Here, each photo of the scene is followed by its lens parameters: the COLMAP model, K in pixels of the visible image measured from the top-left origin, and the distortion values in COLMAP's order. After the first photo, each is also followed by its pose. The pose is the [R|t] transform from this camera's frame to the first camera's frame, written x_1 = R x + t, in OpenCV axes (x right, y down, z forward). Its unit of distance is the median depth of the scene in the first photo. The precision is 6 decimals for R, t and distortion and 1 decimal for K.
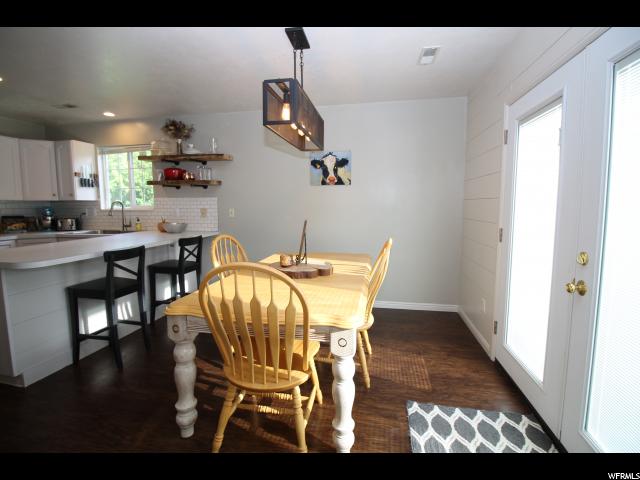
lens RADIAL K [[304.4, 0, 322.9], [0, 304.4, 232.4], [0, 0, 1]] dist [-0.001127, -0.010622]
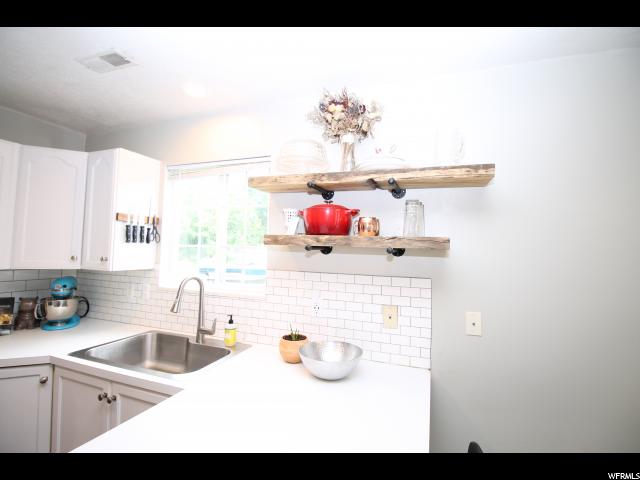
lens RADIAL K [[304.4, 0, 322.9], [0, 304.4, 232.4], [0, 0, 1]] dist [-0.001127, -0.010622]
pose [[0.987938, 0.018647, -0.153722, -0.420902], [-0.041161, 0.988632, -0.144611, -0.111432], [0.149278, 0.149194, 0.977475, 0.581603]]
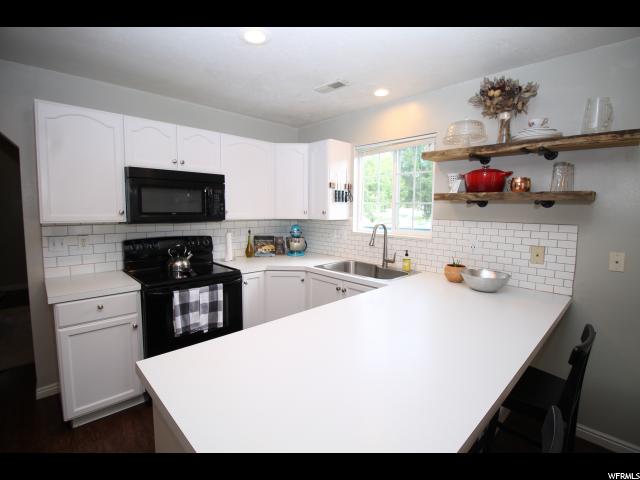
lens RADIAL K [[304.4, 0, 322.9], [0, 304.4, 232.4], [0, 0, 1]] dist [-0.001127, -0.010622]
pose [[0.824774, 0.059041, -0.562372, -0.405917], [-0.066654, 0.997752, 0.006995, -0.080682], [0.561520, 0.031715, 0.826855, 0.377771]]
